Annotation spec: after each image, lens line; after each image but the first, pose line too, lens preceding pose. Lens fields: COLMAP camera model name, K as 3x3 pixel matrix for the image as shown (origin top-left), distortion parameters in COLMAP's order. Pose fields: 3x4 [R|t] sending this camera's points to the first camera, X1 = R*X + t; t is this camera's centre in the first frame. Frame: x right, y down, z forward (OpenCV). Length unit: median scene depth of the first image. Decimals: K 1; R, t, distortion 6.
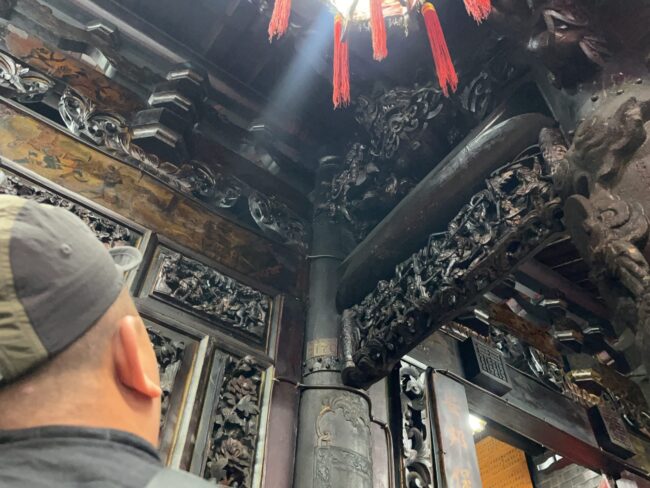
lens RADIAL K [[592.9, 0, 326.1], [0, 592.9, 244.2], [0, 0, 1]] dist [-0.005287, 0.000000]
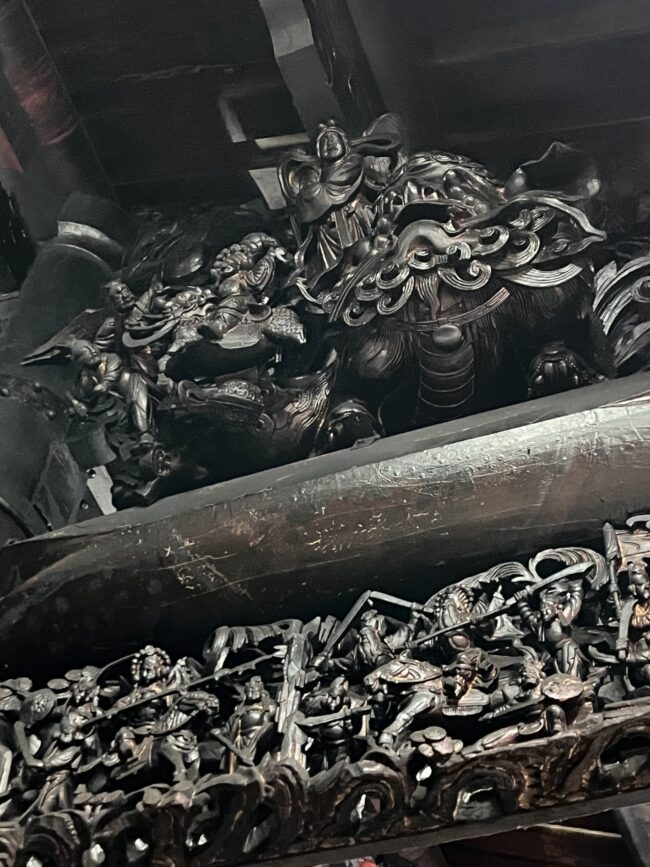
lens RADIAL K [[1556.8, 0, 324.7], [0, 1556.8, 432.7], [0, 0, 1]] dist [0.048132, 0.000000]
pose [[0.818707, 0.492942, 0.294494, -0.136470], [-0.460195, 0.870012, -0.176917, 0.069513], [-0.343423, 0.009319, 0.939135, 0.203325]]
